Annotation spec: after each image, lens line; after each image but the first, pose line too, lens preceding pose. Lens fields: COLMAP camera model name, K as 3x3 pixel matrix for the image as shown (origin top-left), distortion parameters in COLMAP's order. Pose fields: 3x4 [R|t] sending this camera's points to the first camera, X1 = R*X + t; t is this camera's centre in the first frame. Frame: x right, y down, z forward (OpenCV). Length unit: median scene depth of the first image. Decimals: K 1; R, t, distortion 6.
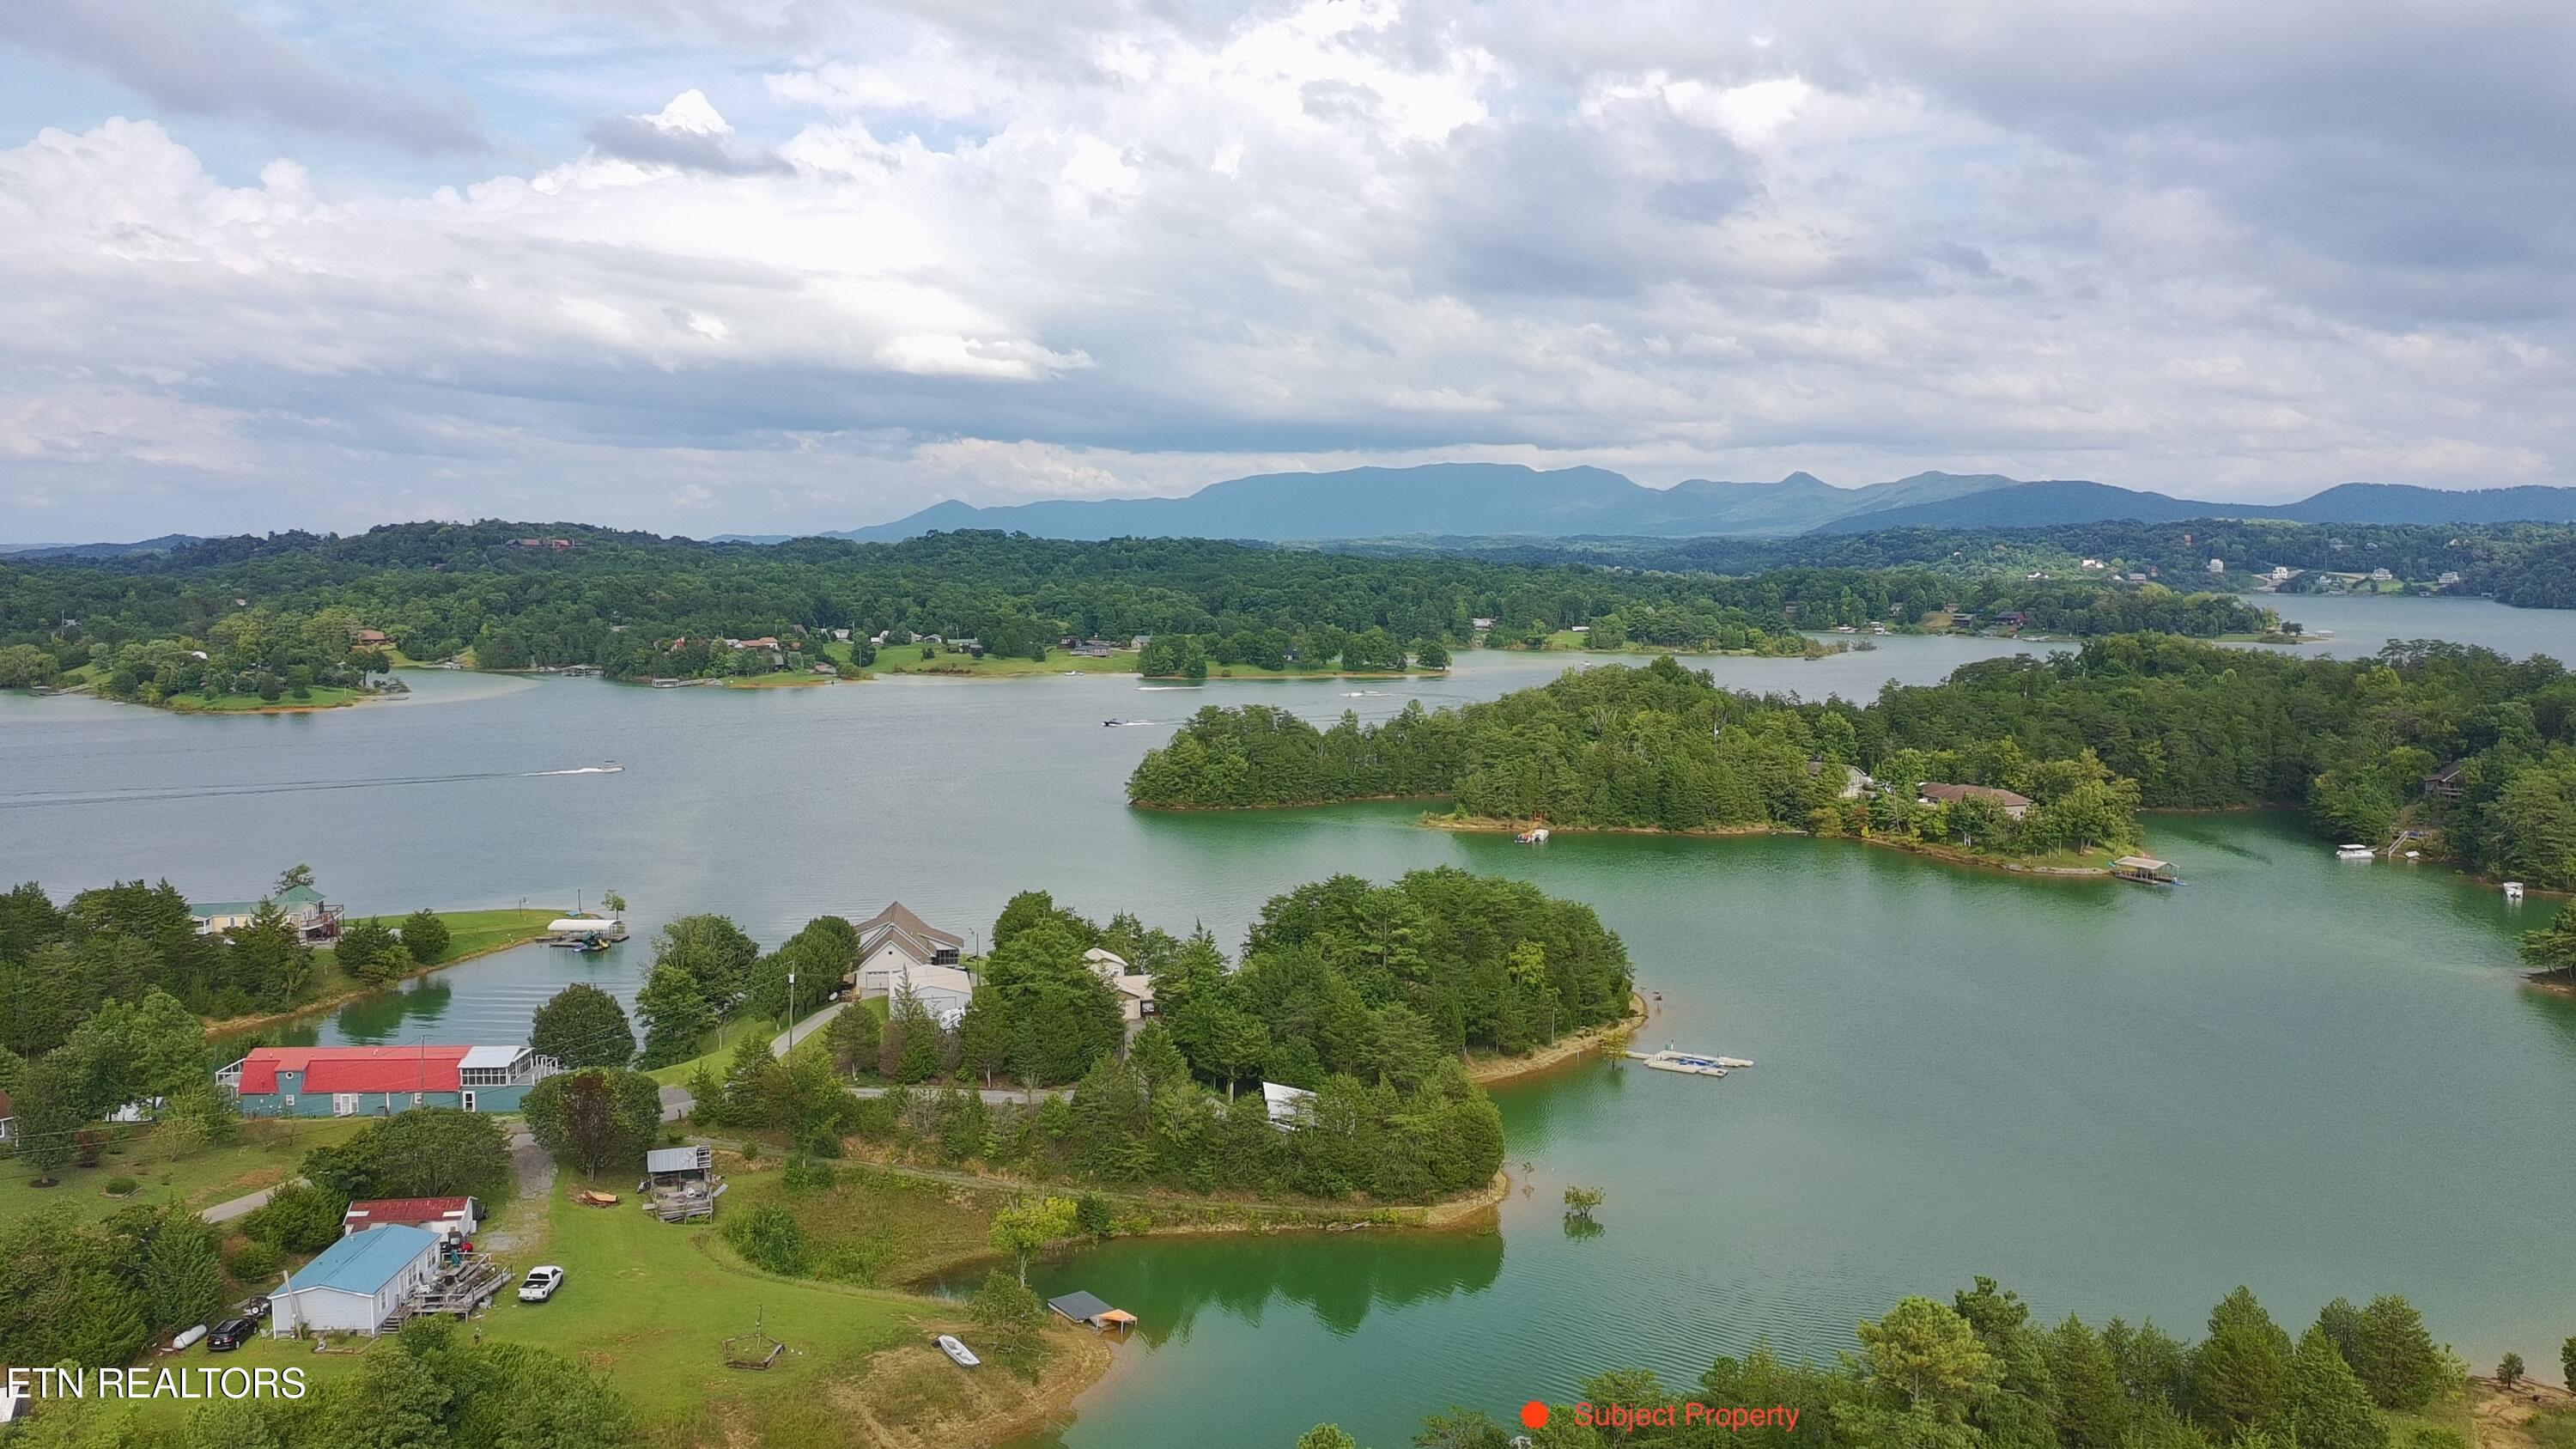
lens RADIAL K [[2049.8, 0, 1288.0], [0, 2049.8, 724.5], [0, 0, 1]] dist [0.053123, -0.000025]
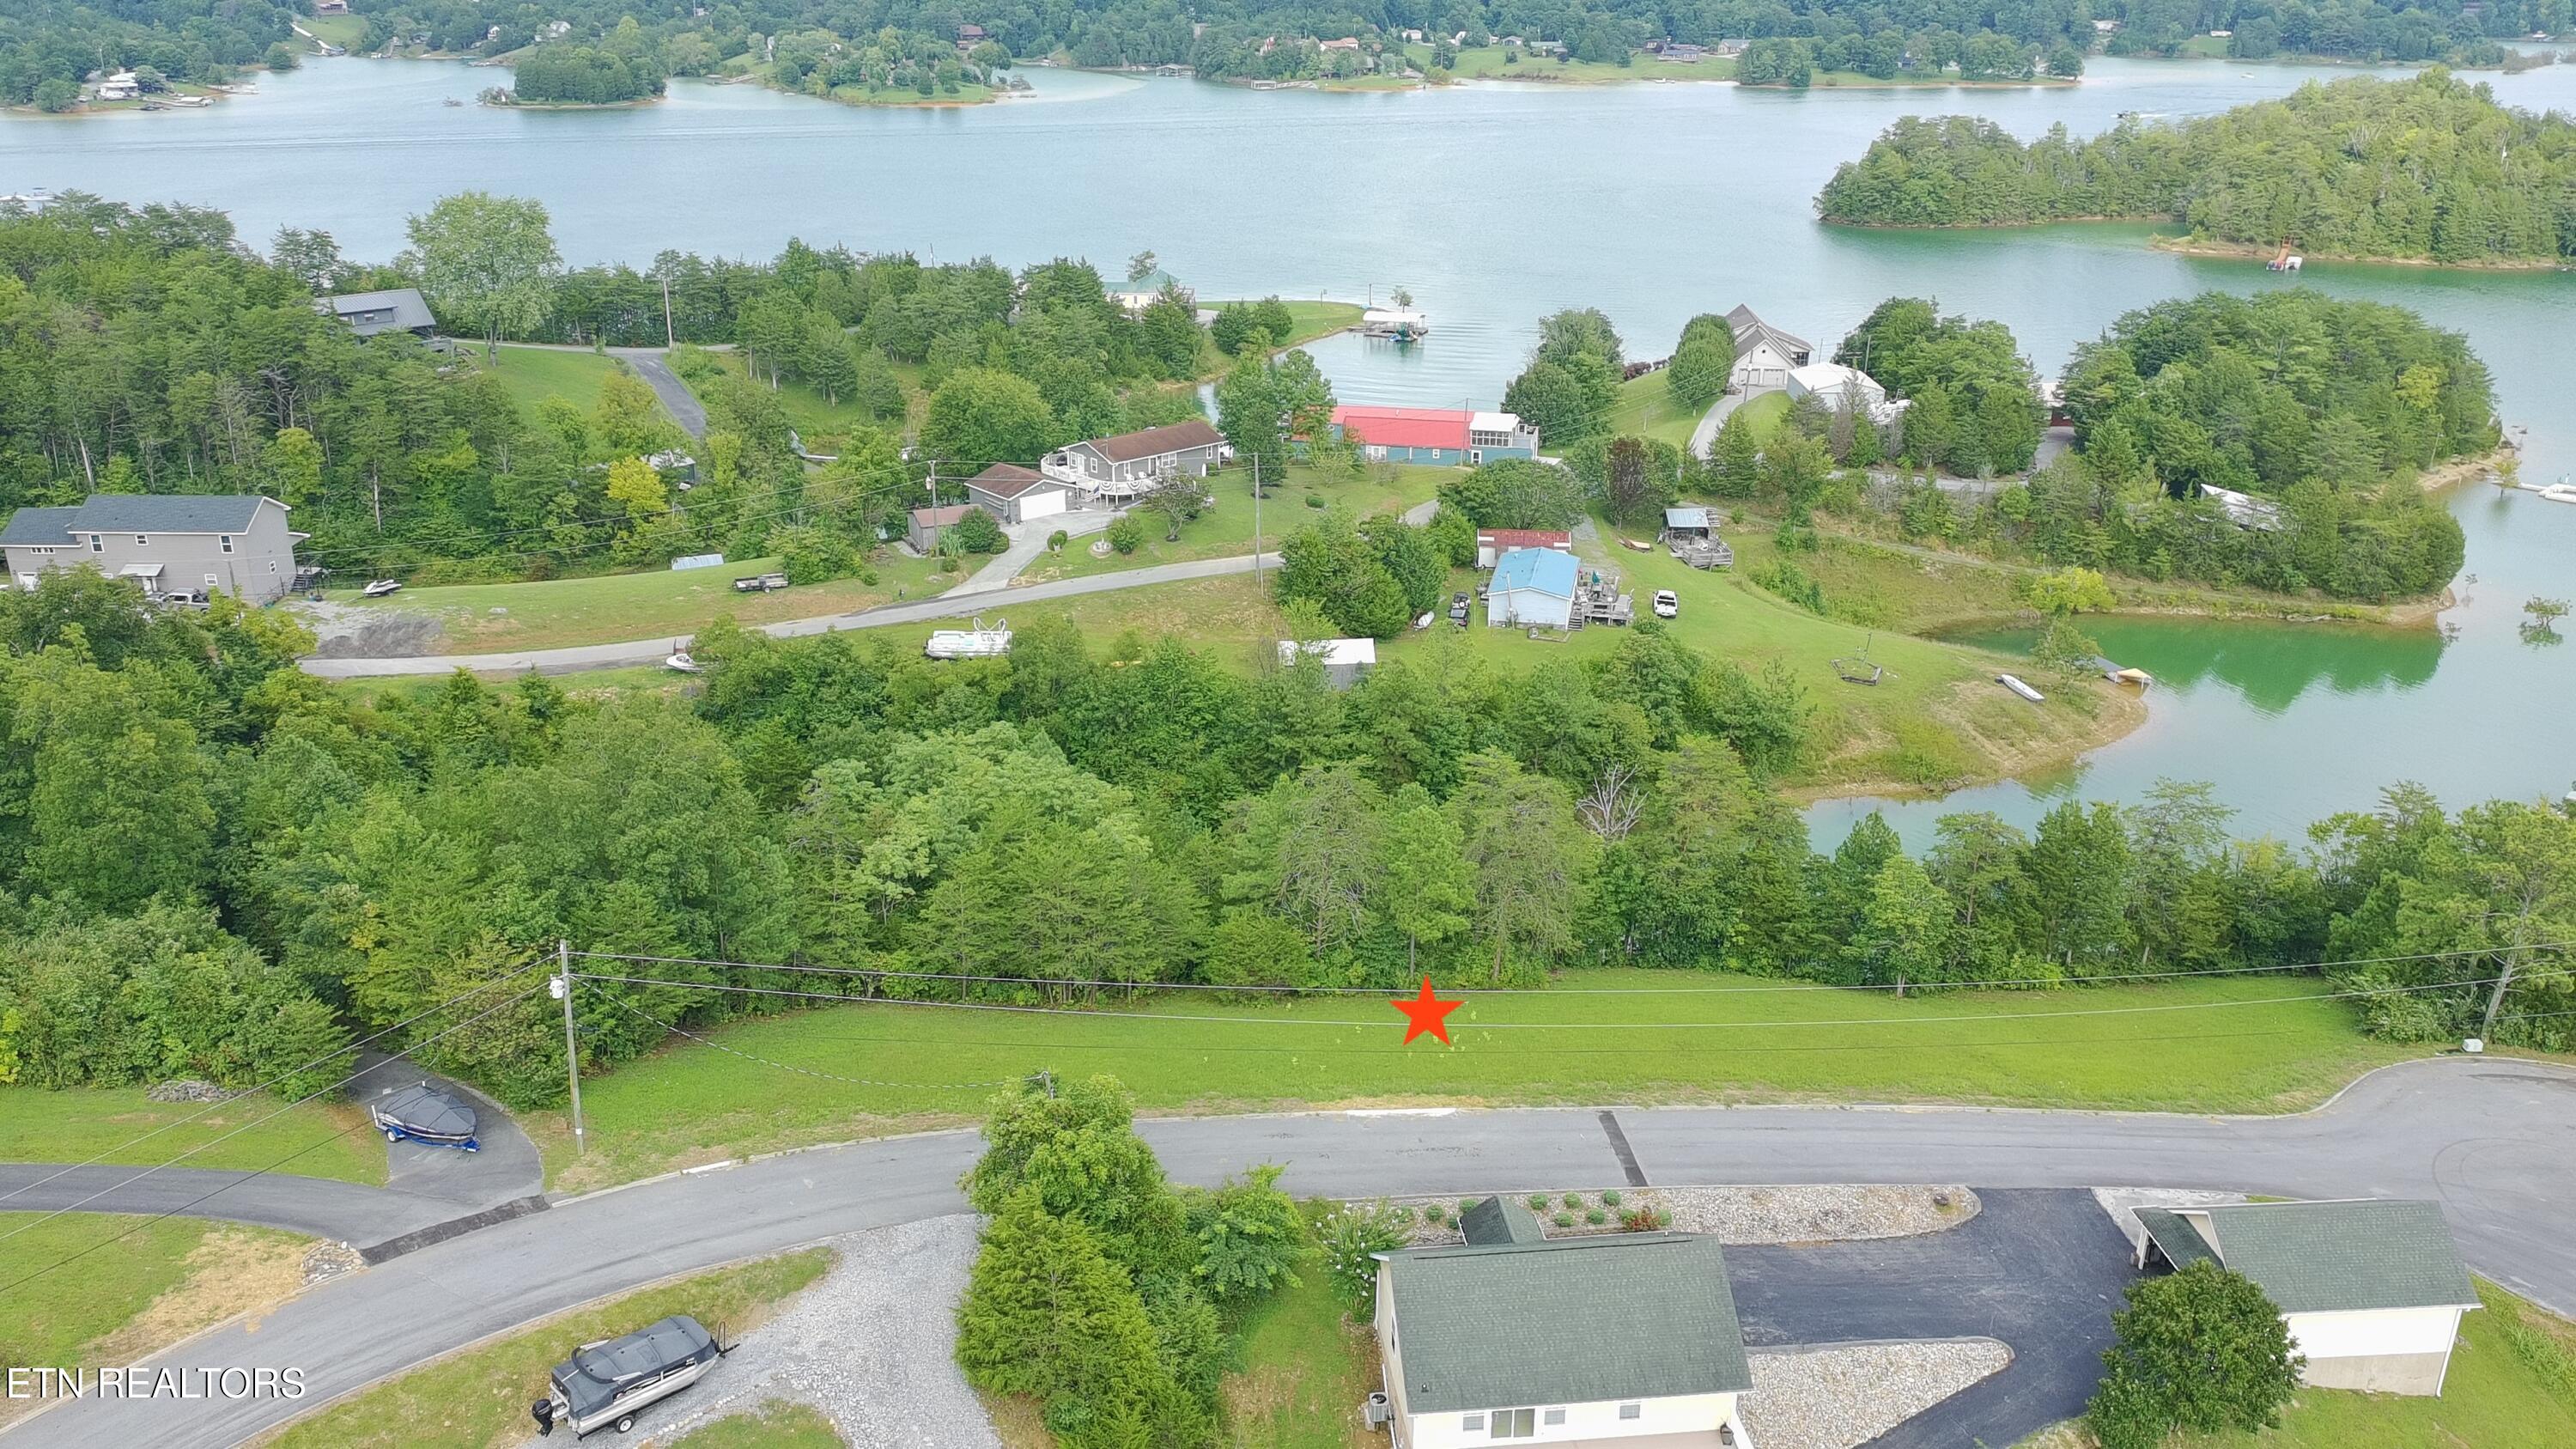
lens RADIAL K [[2050.8, 0, 1259.0], [0, 2050.8, 741.8], [0, 0, 1]] dist [0.092179, -0.102654]
pose [[0.973299, 0.085978, -0.212832, -0.113886], [-0.022995, 0.959058, 0.282275, 0.004503], [0.228388, -0.269844, 0.935427, -0.069344]]
